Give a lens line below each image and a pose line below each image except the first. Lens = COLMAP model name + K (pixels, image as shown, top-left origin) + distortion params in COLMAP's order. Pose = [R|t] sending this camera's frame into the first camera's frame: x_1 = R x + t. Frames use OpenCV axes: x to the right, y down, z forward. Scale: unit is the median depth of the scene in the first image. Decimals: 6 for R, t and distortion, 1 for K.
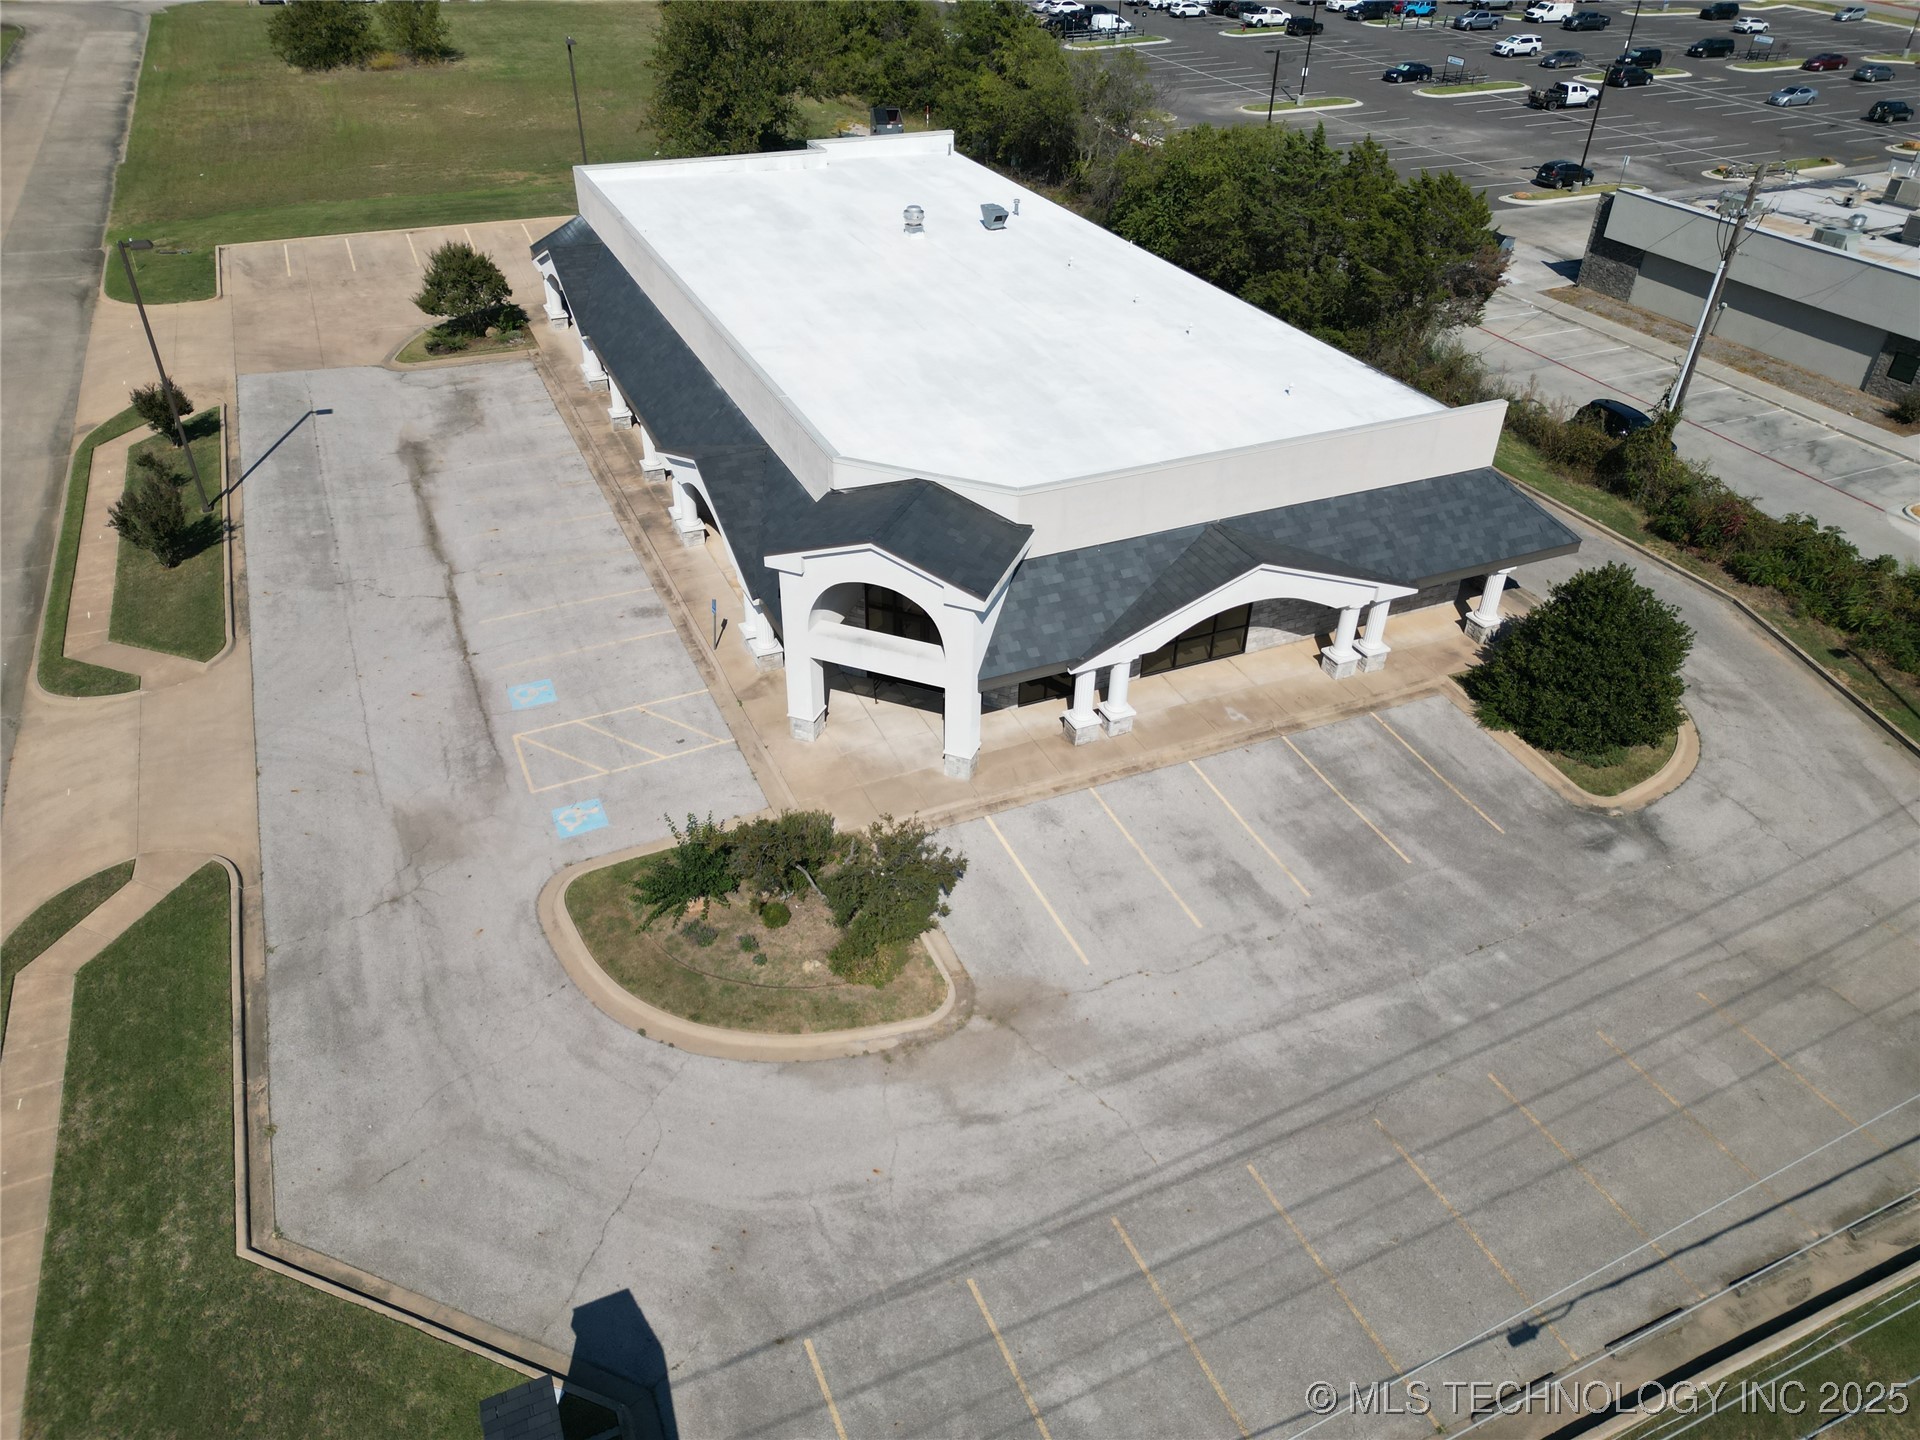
lens RADIAL K [[1343.2, 0, 960.0], [0, 1343.2, 720.0], [0, 0, 1]] dist [0.063816, -0.065459]
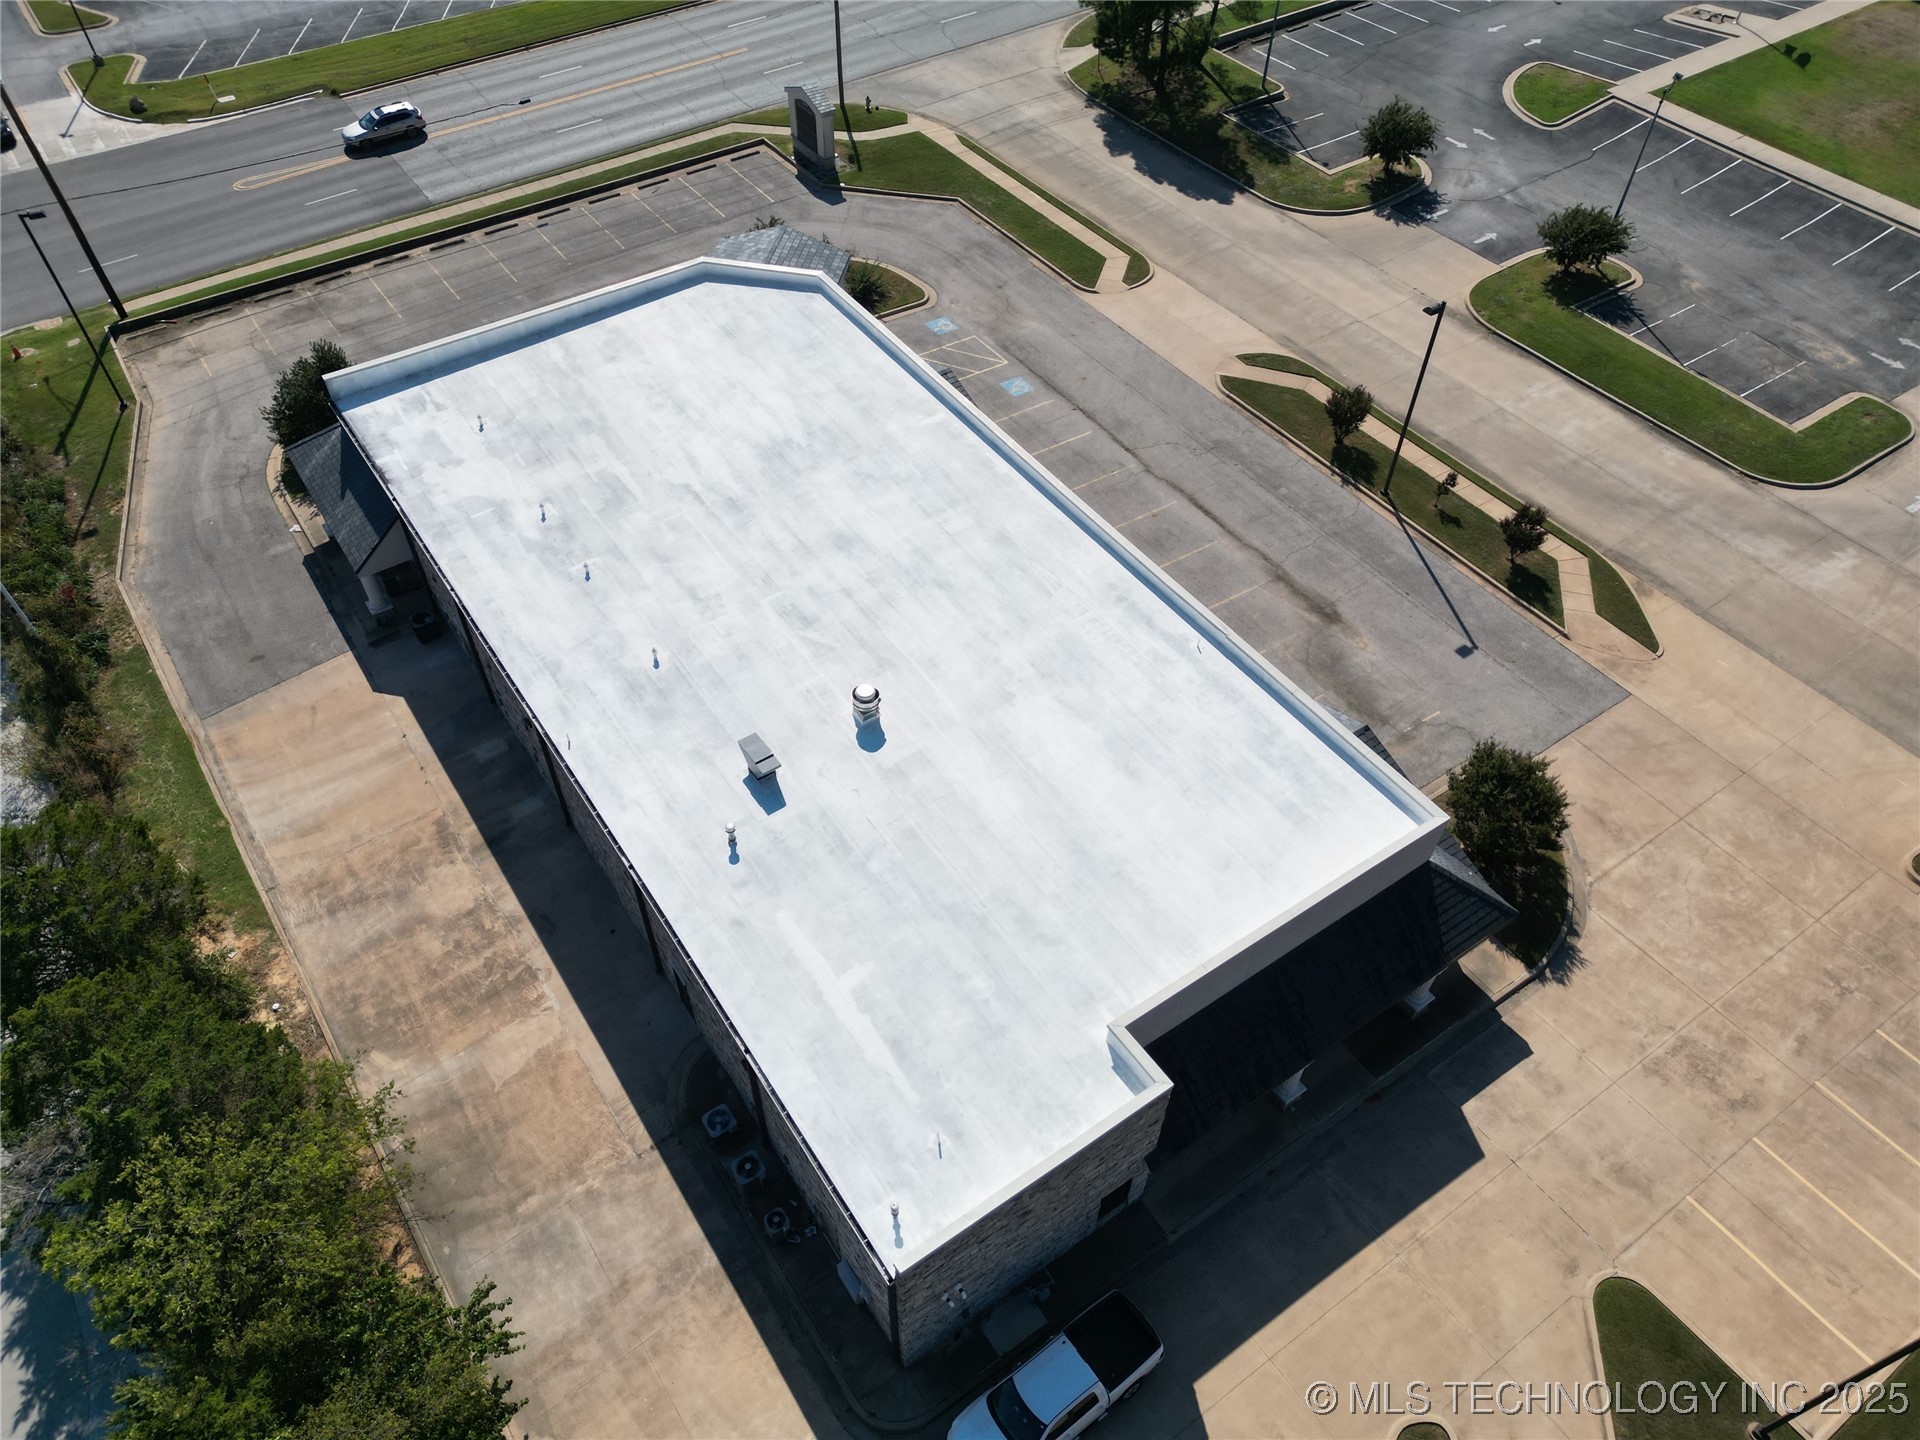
lens RADIAL K [[1343.2, 0, 960.0], [0, 1343.2, 720.0], [0, 0, 1]] dist [0.063816, -0.065459]
pose [[-0.983121, 0.114597, -0.142621, 0.033280], [-0.128043, 0.125848, 0.983752, -1.730955], [0.130683, 0.985409, -0.109050, 1.731630]]
